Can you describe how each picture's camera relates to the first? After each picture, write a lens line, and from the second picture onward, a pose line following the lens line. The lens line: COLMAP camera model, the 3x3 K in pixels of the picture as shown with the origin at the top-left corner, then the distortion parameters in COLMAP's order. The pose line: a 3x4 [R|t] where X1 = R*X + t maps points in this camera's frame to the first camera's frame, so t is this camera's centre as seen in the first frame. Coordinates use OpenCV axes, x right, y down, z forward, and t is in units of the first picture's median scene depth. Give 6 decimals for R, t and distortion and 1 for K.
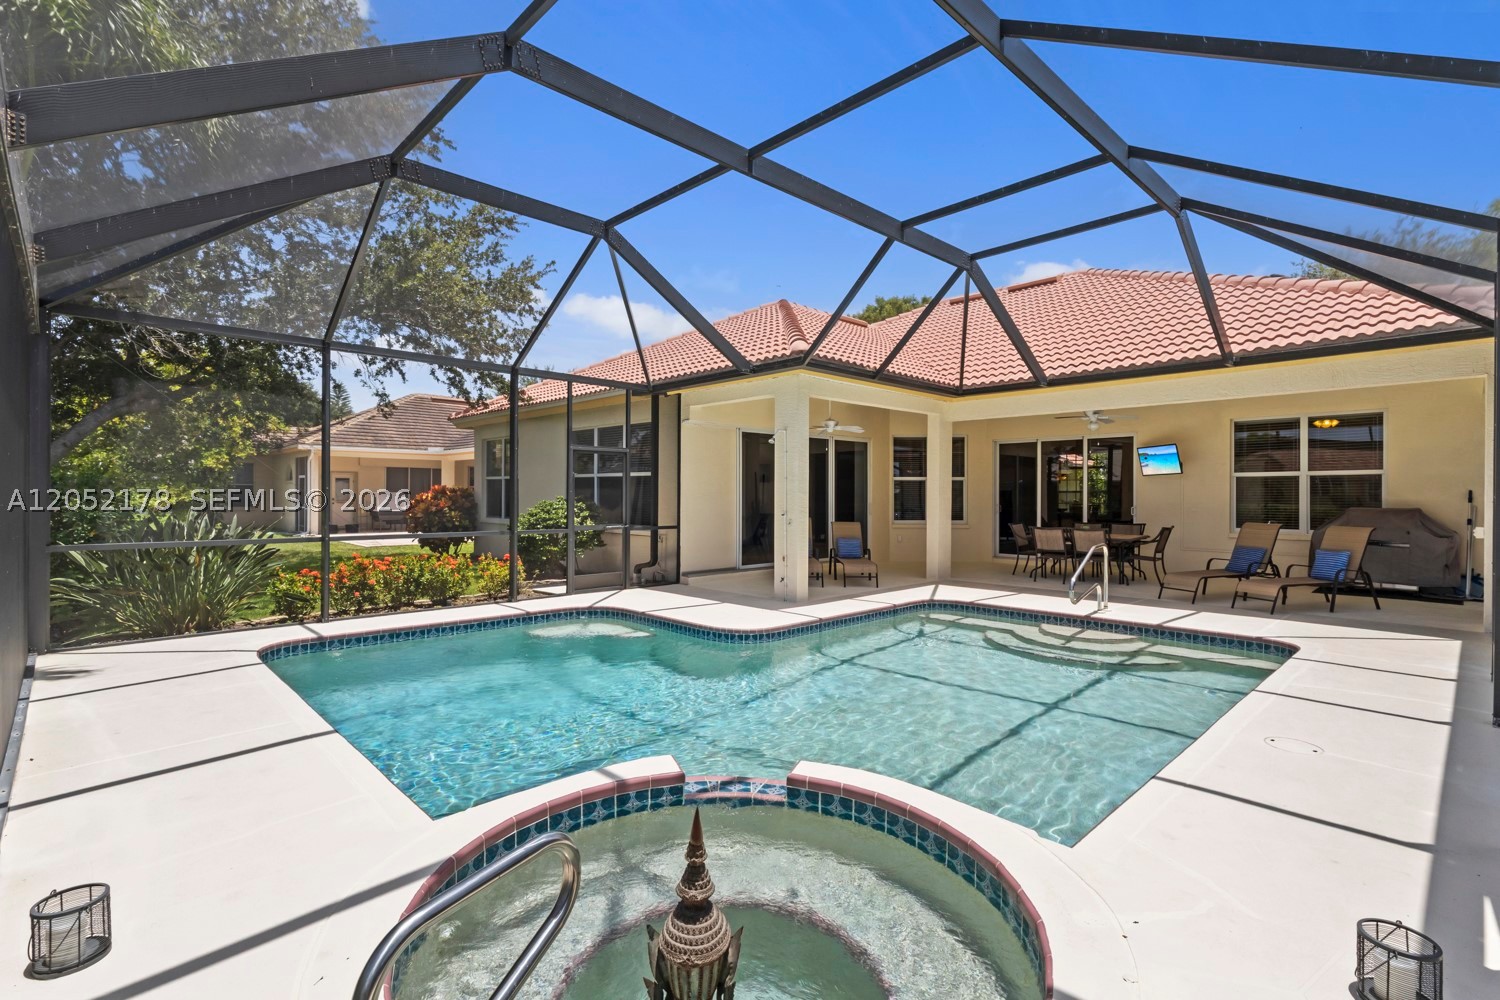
lens RADIAL K [[695.9, 0, 745.2], [0, 695.9, 497.9], [0, 0, 1]] dist [-0.001743, 0.001861]
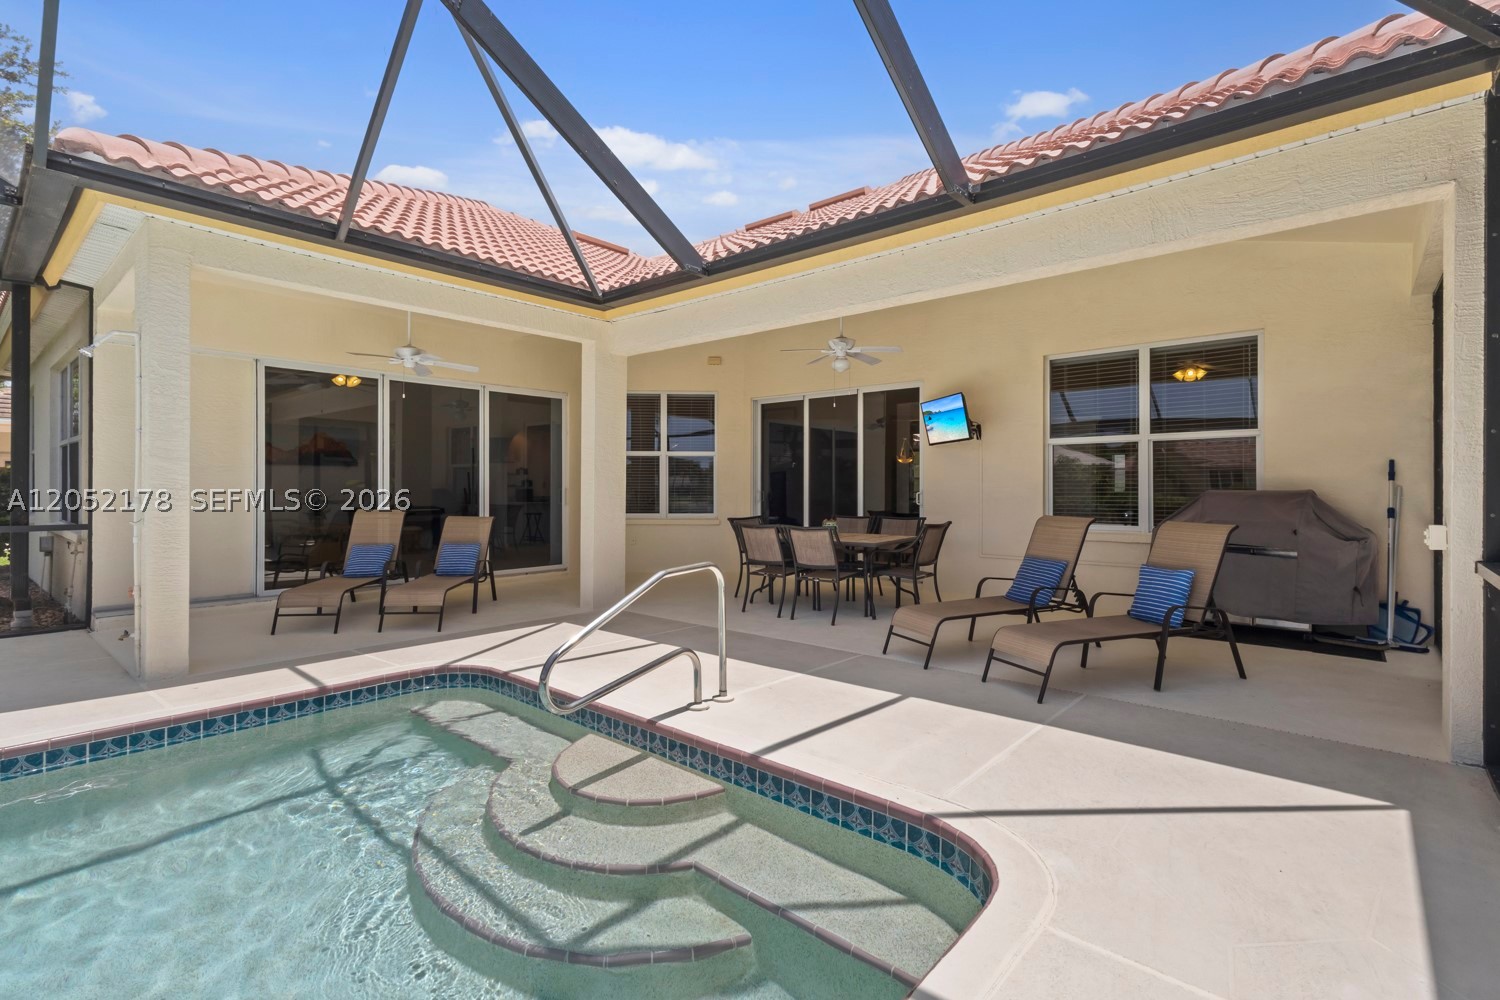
lens RADIAL K [[695.9, 0, 749.9], [0, 695.9, 489.0], [0, 0, 1]] dist [-0.001743, 0.001861]
pose [[0.995675, -0.001492, 0.092891, 0.420400], [0.001717, 0.999996, -0.002344, 0.013832], [-0.092887, 0.002493, 0.995674, 0.437819]]
